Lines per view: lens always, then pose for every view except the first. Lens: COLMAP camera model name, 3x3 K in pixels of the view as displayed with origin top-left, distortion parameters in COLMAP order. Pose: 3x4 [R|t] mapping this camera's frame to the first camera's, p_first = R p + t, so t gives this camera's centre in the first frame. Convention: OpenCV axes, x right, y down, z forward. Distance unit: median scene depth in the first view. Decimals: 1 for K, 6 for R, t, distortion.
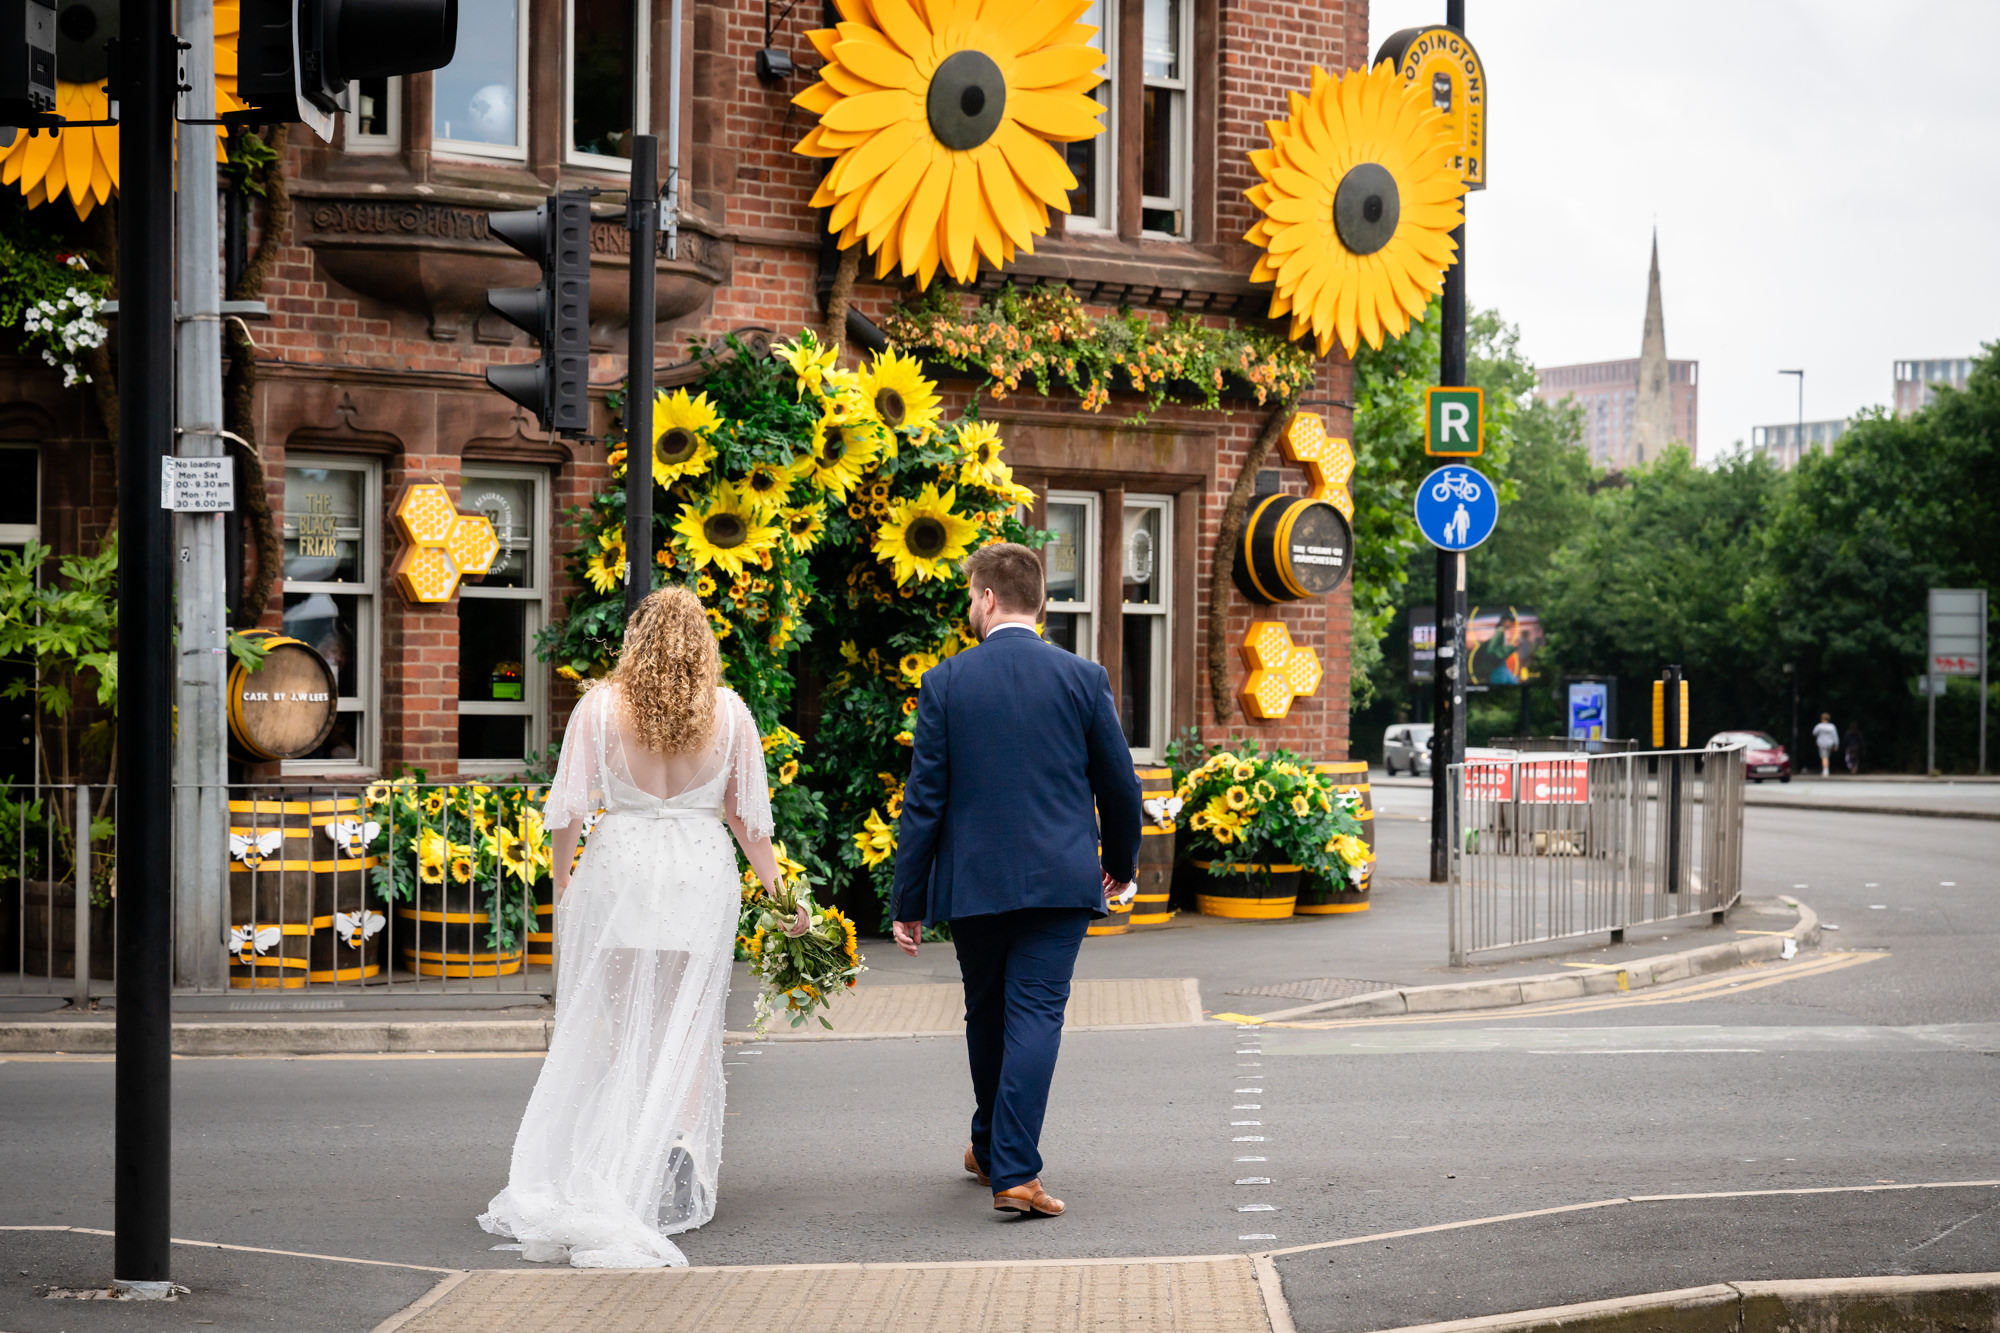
lens RADIAL K [[4618.5, 0, 1000.1], [0, 4618.5, 665.7], [0, 0, 1]] dist [0.013902, 0.000000]
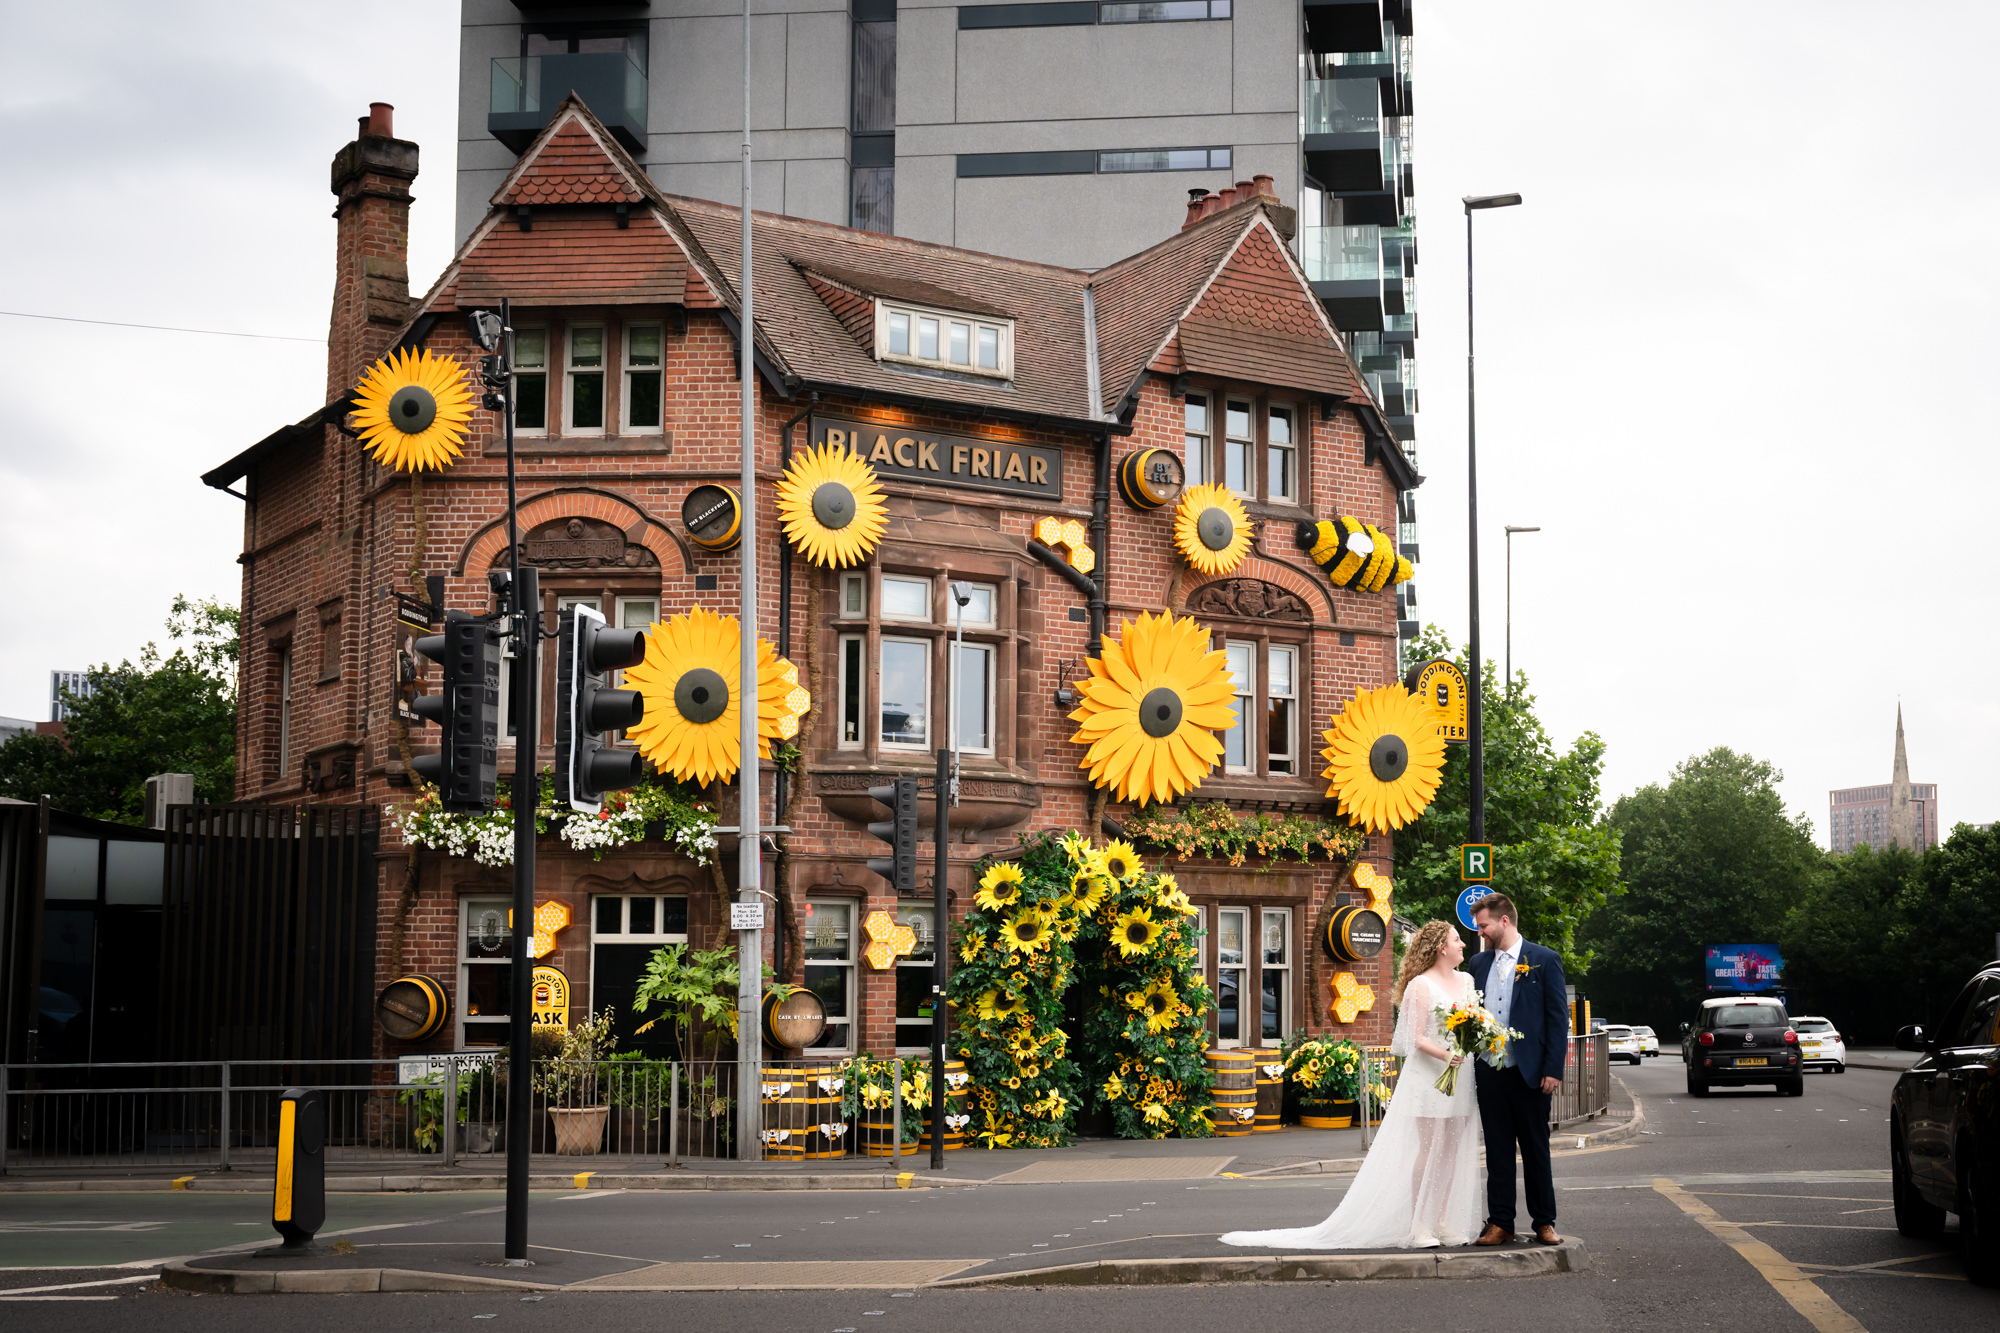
lens RADIAL K [[2618.8, 0, 1000.0], [0, 2618.8, 669.3], [0, 0, 1]] dist [0.006700, 0.000000]
pose [[0.989378, -0.025712, -0.143076, 0.094251], [0.008217, 0.992551, -0.121549, -0.004152], [0.145136, 0.119082, 0.982219, -0.135901]]
